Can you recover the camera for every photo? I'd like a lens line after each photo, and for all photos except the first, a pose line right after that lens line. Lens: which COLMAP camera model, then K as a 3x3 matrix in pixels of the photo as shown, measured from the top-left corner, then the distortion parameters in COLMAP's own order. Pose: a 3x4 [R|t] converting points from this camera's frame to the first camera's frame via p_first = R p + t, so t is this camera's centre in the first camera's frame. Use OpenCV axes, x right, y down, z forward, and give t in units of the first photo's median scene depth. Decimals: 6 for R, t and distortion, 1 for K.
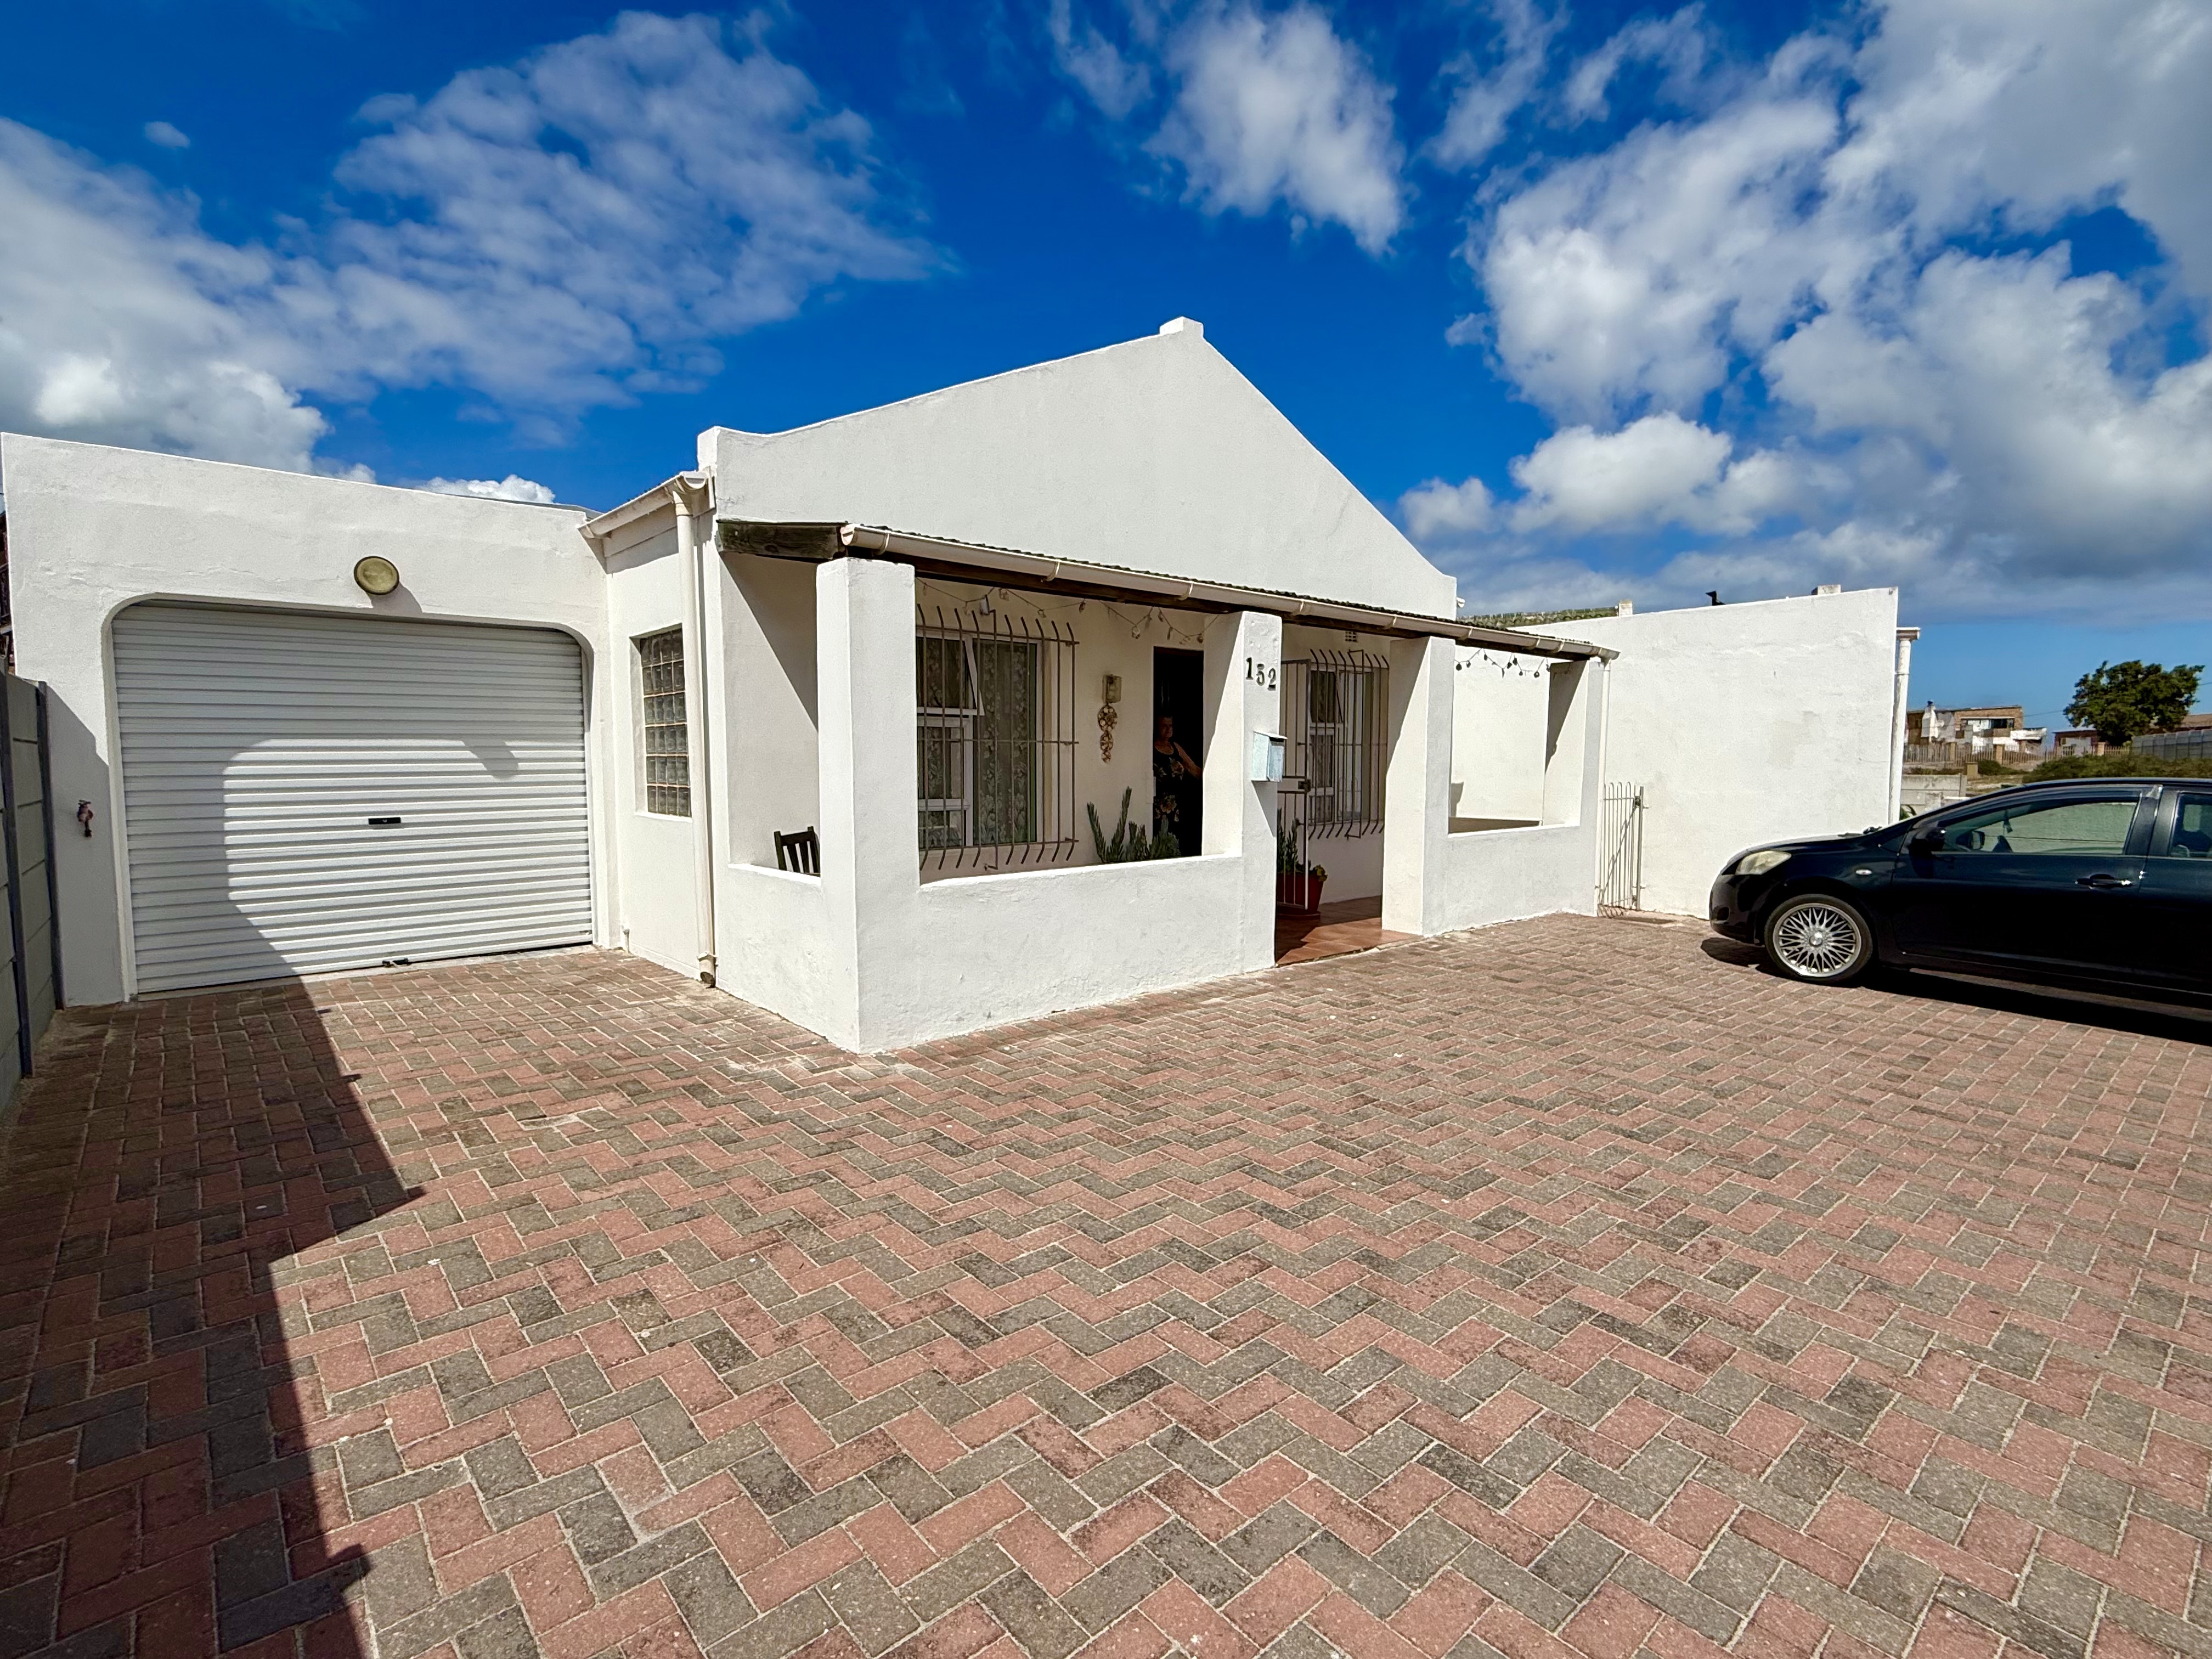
lens RADIAL K [[1079.0, 0, 1106.8], [0, 1079.0, 825.7], [0, 0, 1]] dist [-0.001327, -0.000406]
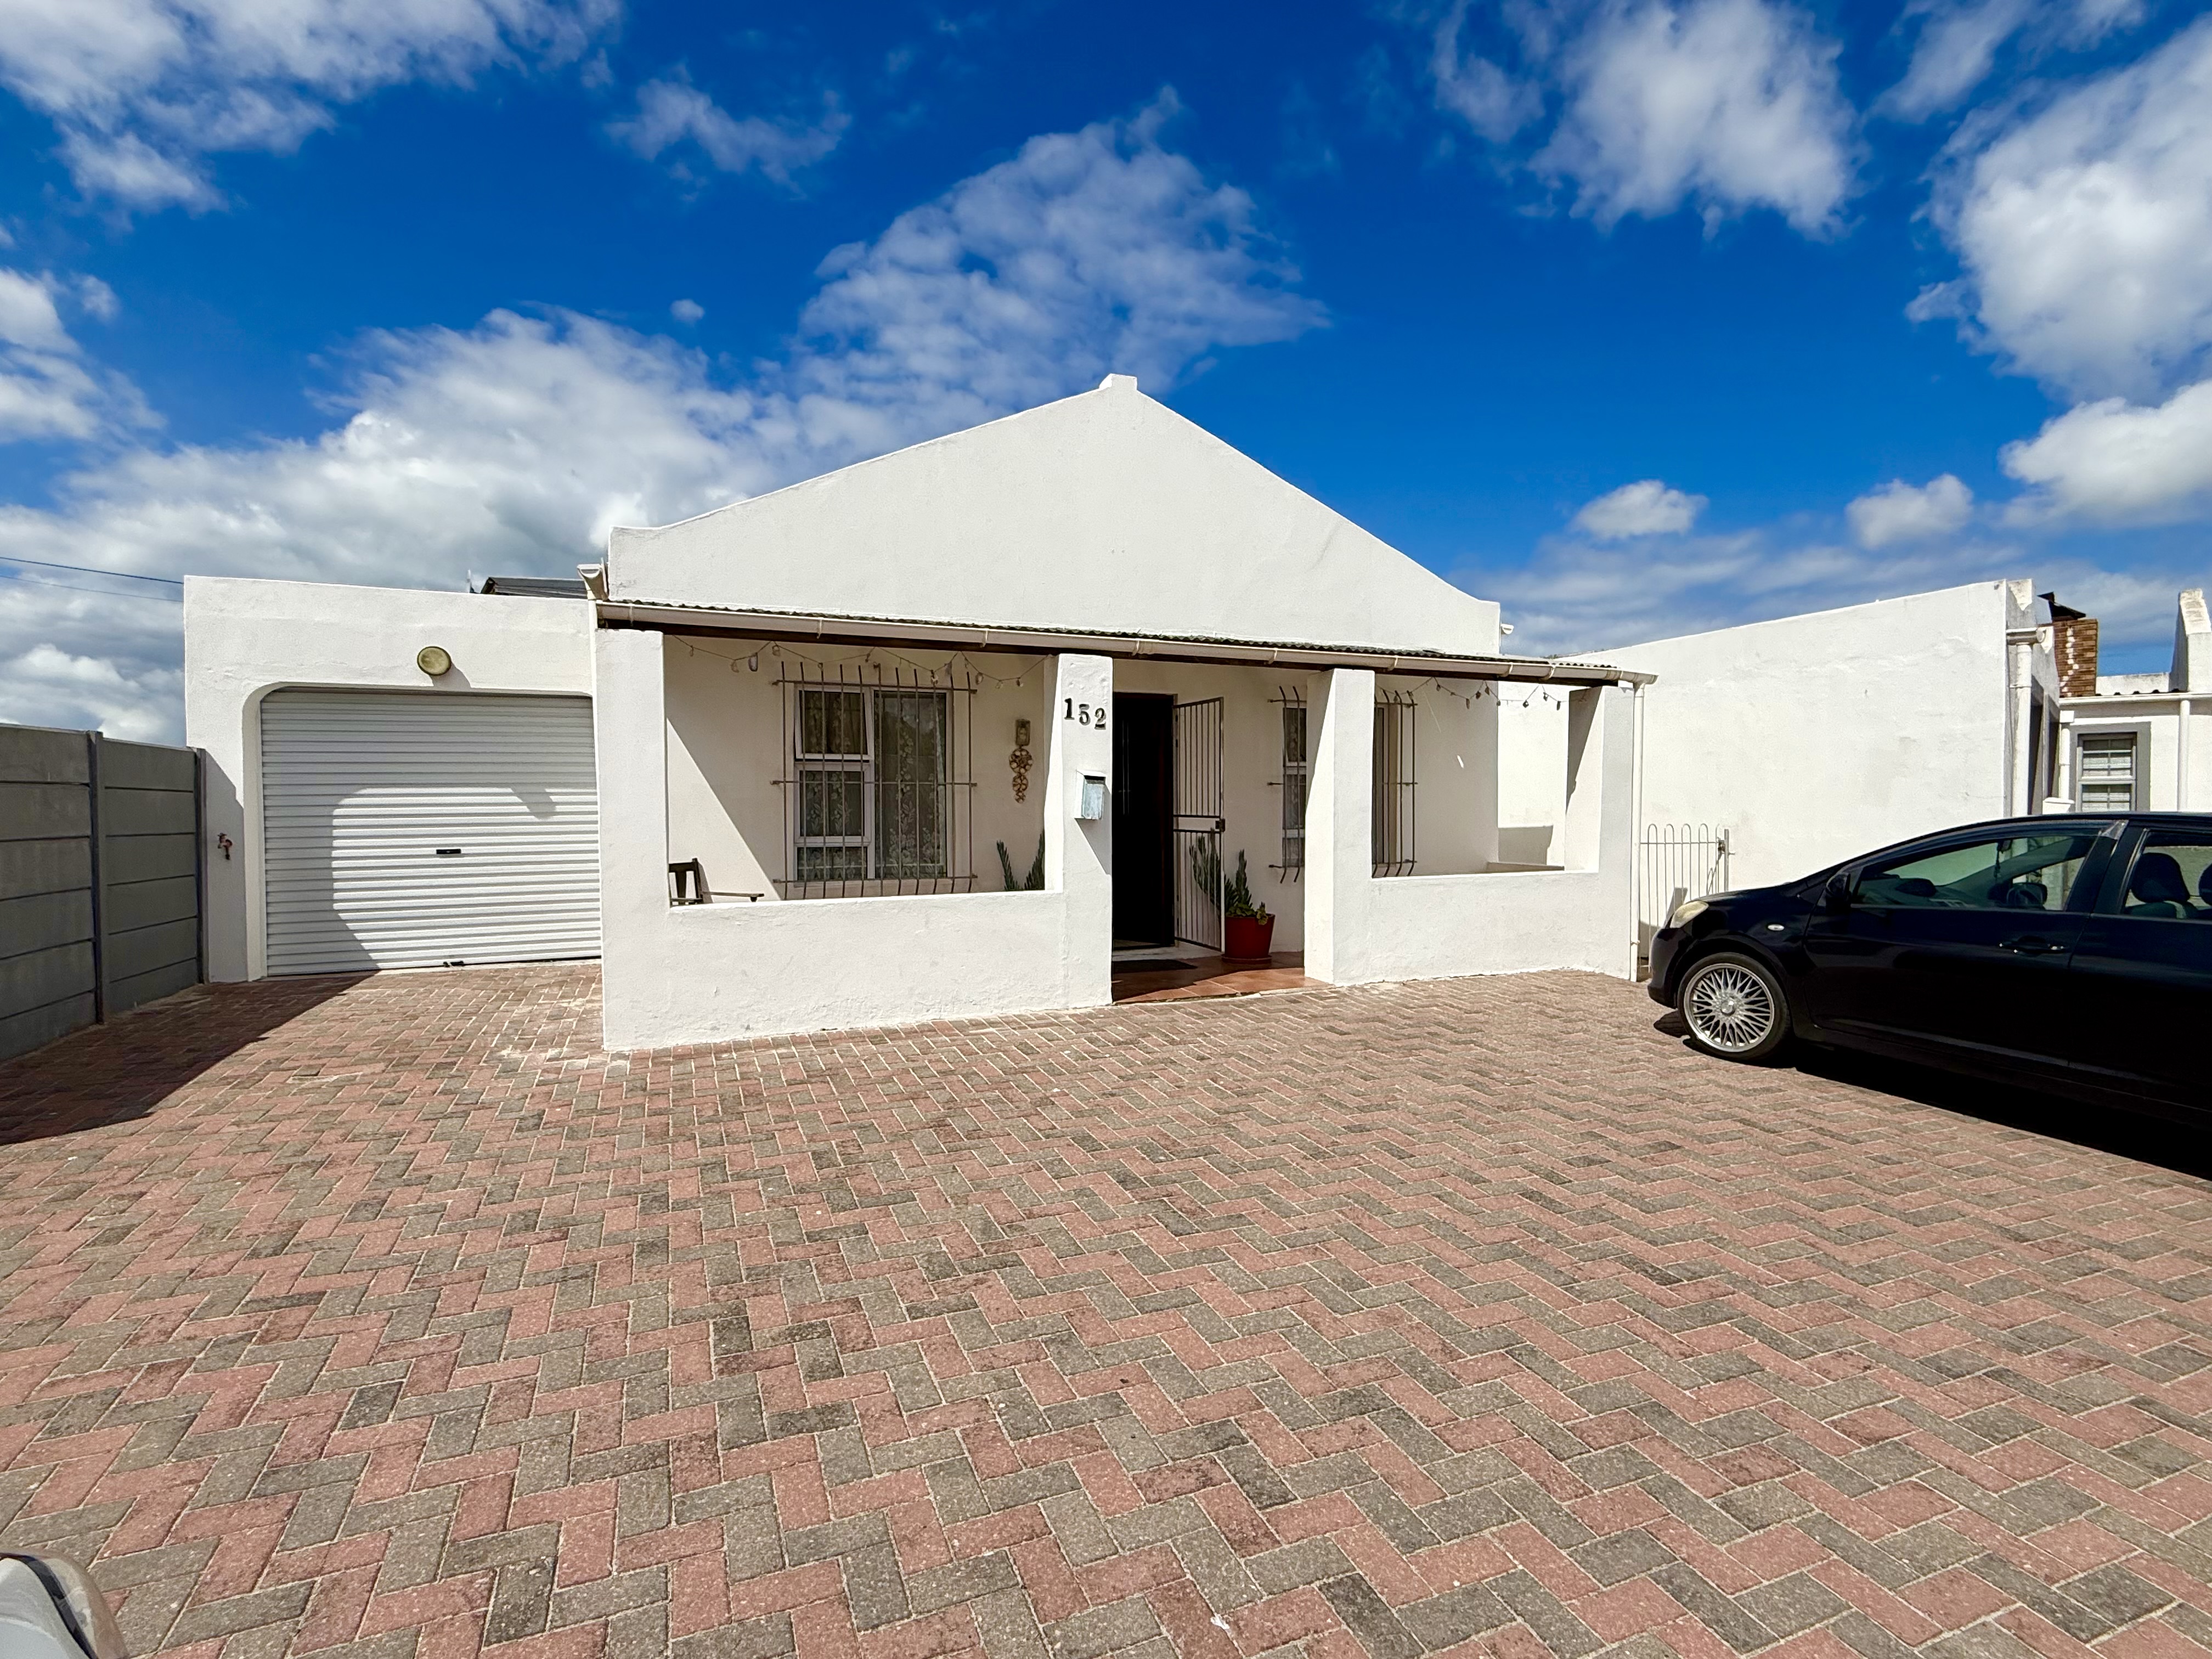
lens RADIAL K [[1079.0, 0, 1122.0], [0, 1079.0, 838.7], [0, 0, 1]] dist [-0.001327, -0.000406]
pose [[0.947042, 0.004121, -0.321082, 0.498673], [-0.014558, 0.999440, -0.030112, 0.007079], [0.320778, 0.033192, 0.946573, 0.049671]]
